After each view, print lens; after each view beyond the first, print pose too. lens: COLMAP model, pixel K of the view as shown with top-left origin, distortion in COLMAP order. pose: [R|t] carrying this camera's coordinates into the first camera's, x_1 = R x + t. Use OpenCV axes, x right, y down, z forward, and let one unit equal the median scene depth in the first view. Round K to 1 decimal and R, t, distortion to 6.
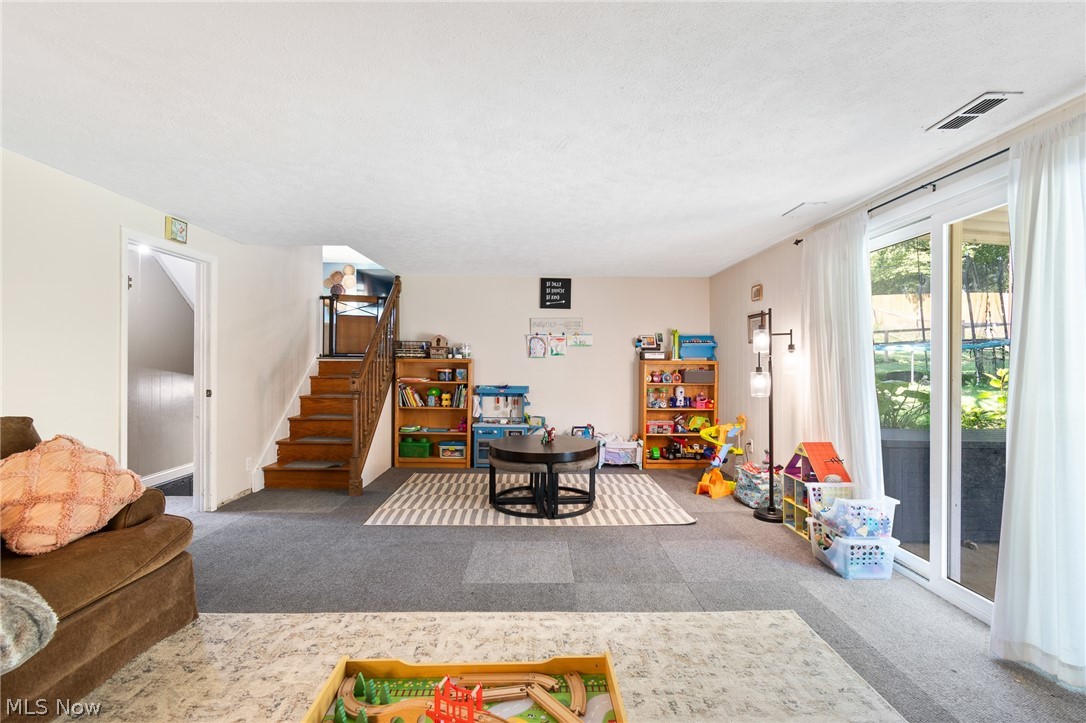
lens RADIAL K [[502.0, 0, 545.1], [0, 502.0, 363.3], [0, 0, 1]] dist [0.002095, 0.000376]
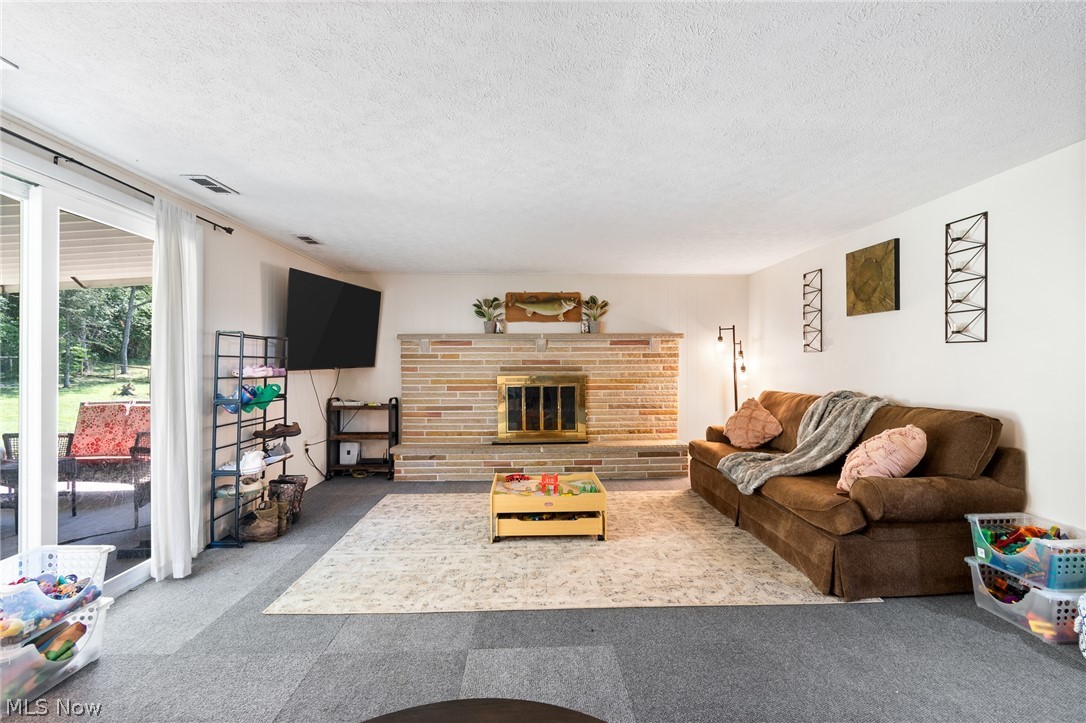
lens RADIAL K [[502.0, 0, 545.1], [0, 502.0, 363.3], [0, 0, 1]] dist [0.002095, 0.000376]
pose [[-0.999893, -0.004016, -0.014101, -0.053835], [-0.004060, 0.999987, 0.003089, -0.009130], [0.014088, 0.003146, -0.999896, 2.087487]]
